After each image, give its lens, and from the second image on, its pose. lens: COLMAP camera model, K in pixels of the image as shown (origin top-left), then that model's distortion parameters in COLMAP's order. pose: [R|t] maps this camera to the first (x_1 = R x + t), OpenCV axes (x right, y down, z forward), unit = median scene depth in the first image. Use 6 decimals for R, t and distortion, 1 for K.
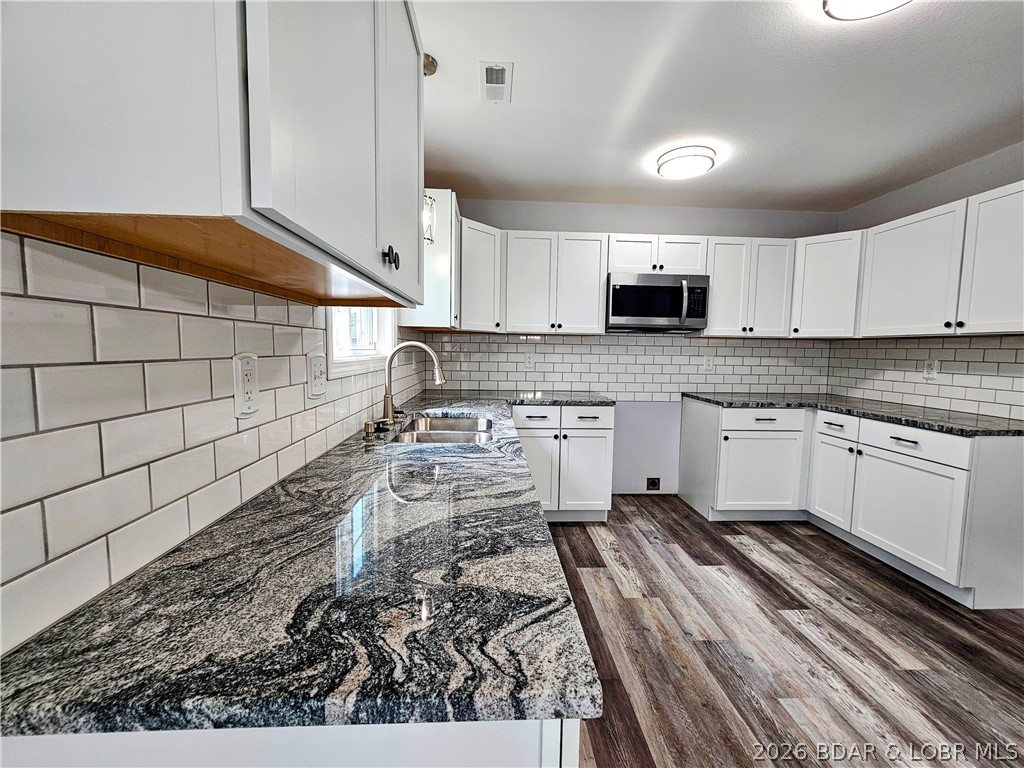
lens RADIAL K [[418.2, 0, 513.3], [0, 418.2, 385.2], [0, 0, 1]] dist [-0.000575, 0.000391]
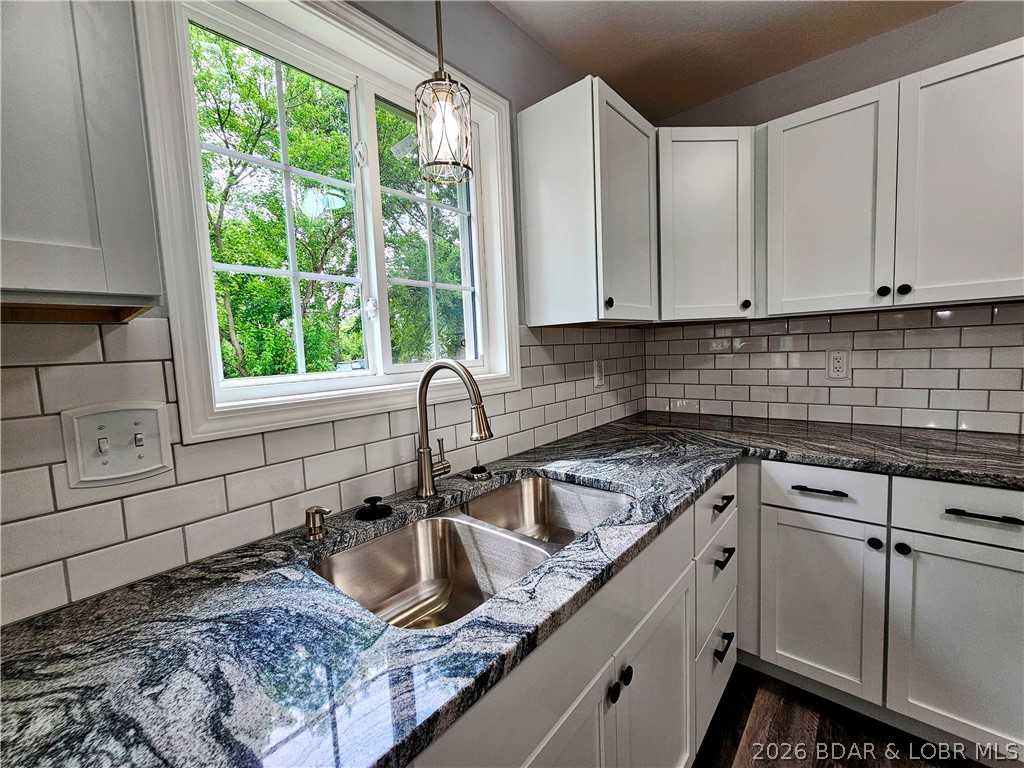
lens RADIAL K [[418.2, 0, 510.7], [0, 418.2, 384.3], [0, 0, 1]] dist [-0.000575, 0.000391]
pose [[0.717452, 0.005853, -0.696583, 0.133213], [-0.002319, 0.999979, 0.006013, -0.045267], [0.696604, -0.002698, 0.717451, 0.421989]]
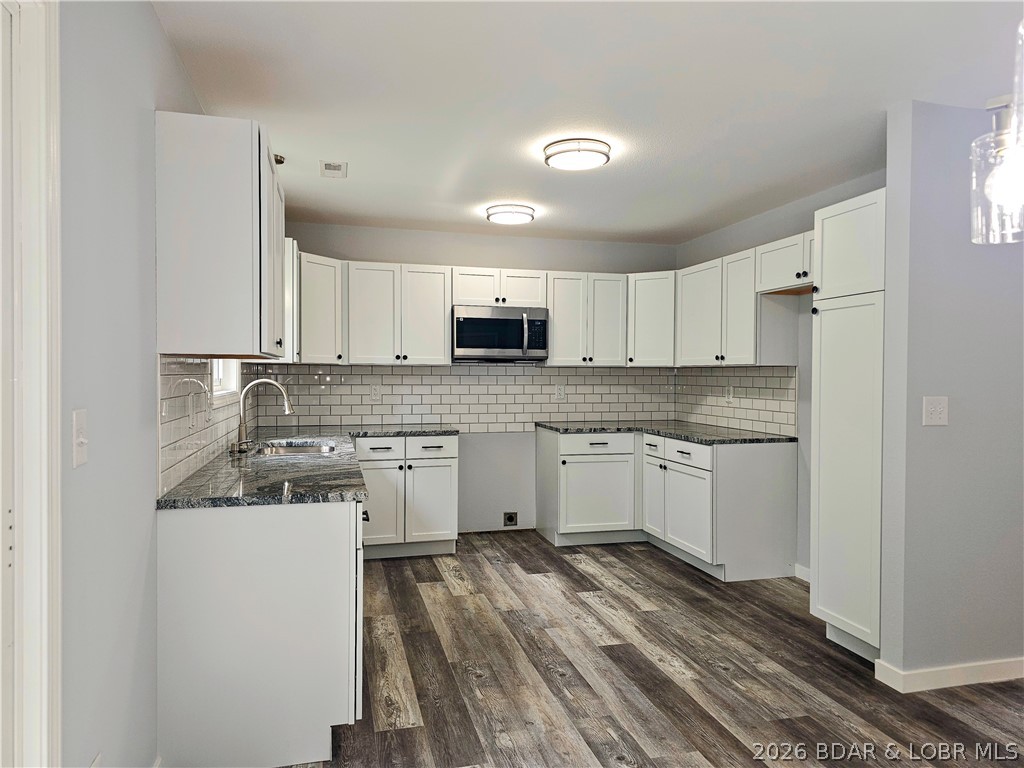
lens RADIAL K [[677.4, 0, 516.8], [0, 677.4, 382.5], [0, 0, 1]] dist [0.059350, -0.001101]
pose [[0.977785, -0.014296, 0.209122, 0.036559], [0.029024, 0.997295, -0.067525, 0.037384], [-0.207592, 0.072095, 0.975555, -0.677041]]
